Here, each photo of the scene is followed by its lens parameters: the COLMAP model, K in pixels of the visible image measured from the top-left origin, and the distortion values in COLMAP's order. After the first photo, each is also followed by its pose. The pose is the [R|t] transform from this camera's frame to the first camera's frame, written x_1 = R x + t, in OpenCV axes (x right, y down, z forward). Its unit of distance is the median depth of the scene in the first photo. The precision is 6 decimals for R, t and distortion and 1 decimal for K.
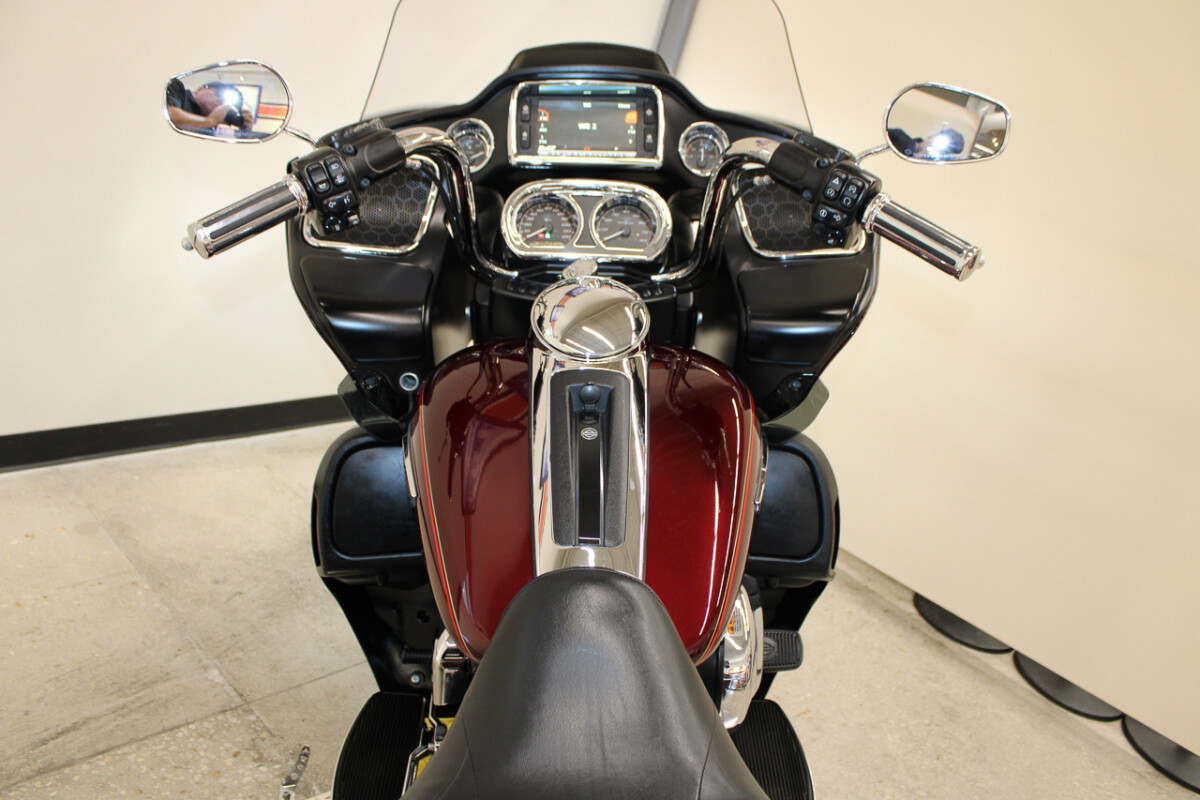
lens RADIAL K [[961.3, 0, 600.0], [0, 961.3, 400.0], [0, 0, 1]] dist [-0.085622, 0.009061]
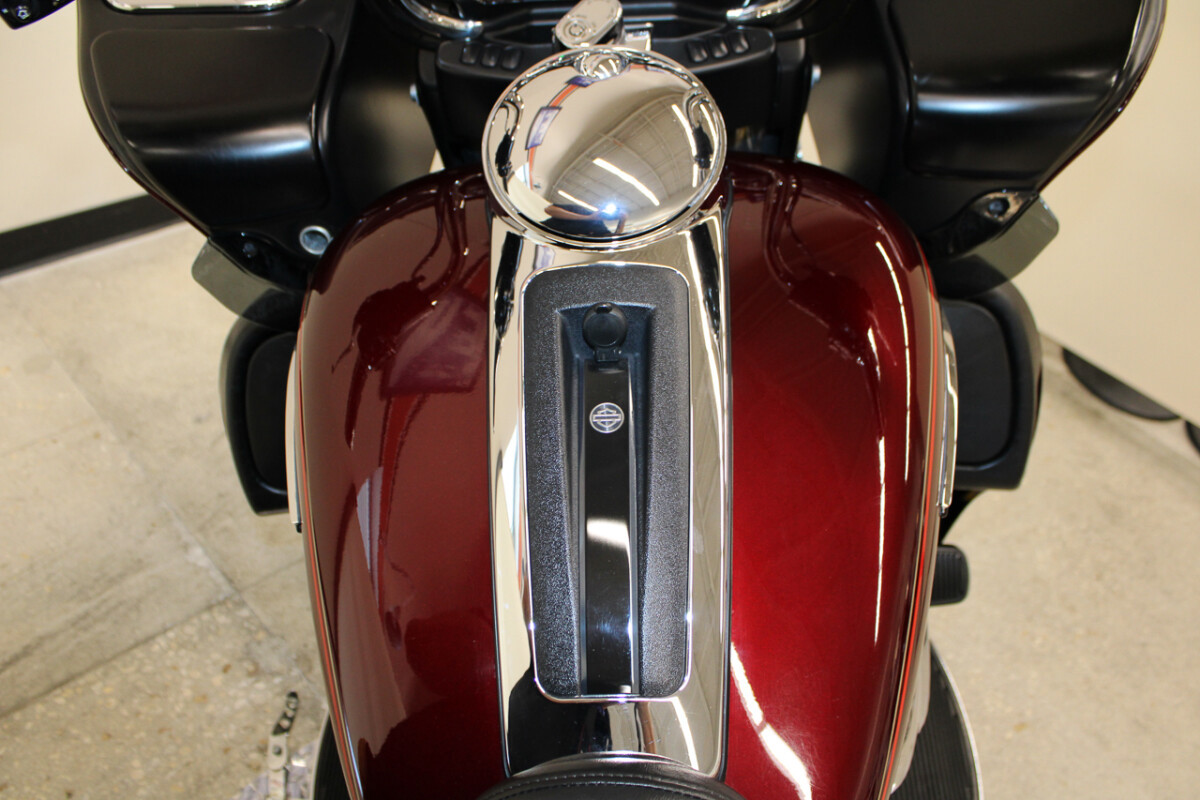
lens RADIAL K [[961.3, 0, 600.0], [0, 961.3, 400.0], [0, 0, 1]] dist [-0.085622, 0.009061]
pose [[0.994307, -0.039456, -0.098977, 0.021124], [0.070067, 0.941940, 0.328389, -0.082373], [0.080274, -0.333455, 0.939342, 0.336200]]
